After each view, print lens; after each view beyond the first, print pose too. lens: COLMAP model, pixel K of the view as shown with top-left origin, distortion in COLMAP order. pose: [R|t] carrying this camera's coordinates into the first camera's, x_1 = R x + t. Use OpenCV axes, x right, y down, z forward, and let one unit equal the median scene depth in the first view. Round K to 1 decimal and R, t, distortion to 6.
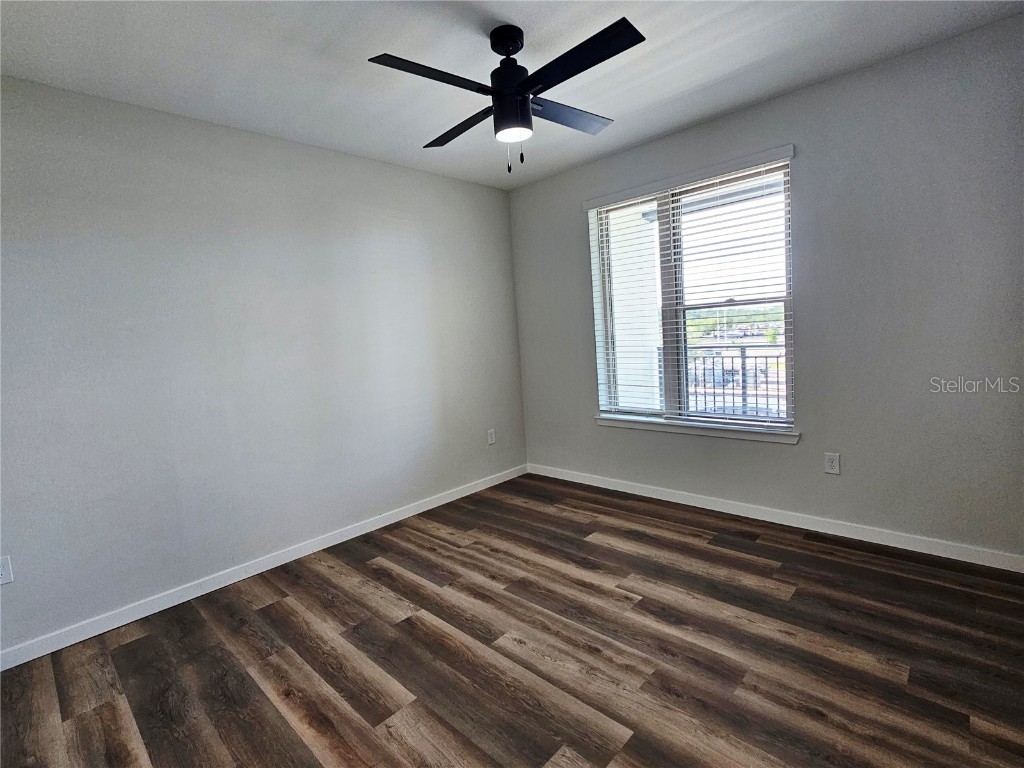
lens RADIAL K [[489.4, 0, 516.2], [0, 489.4, 383.3], [0, 0, 1]] dist [-0.000247, 0.000490]
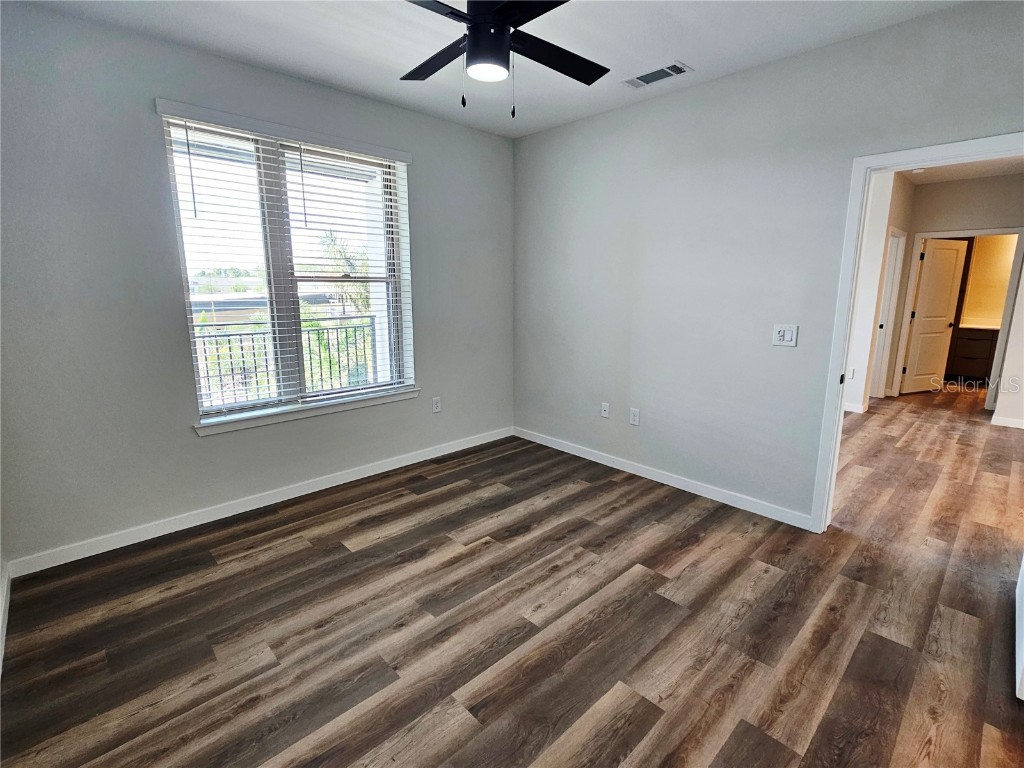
lens RADIAL K [[489.4, 0, 516.7], [0, 489.4, 382.8], [0, 0, 1]] dist [-0.000247, 0.000490]
pose [[0.040588, -0.130231, 0.990653, -0.754339], [0.100245, 0.986998, 0.125643, -0.050898], [-0.994135, 0.094209, 0.053115, 0.761809]]
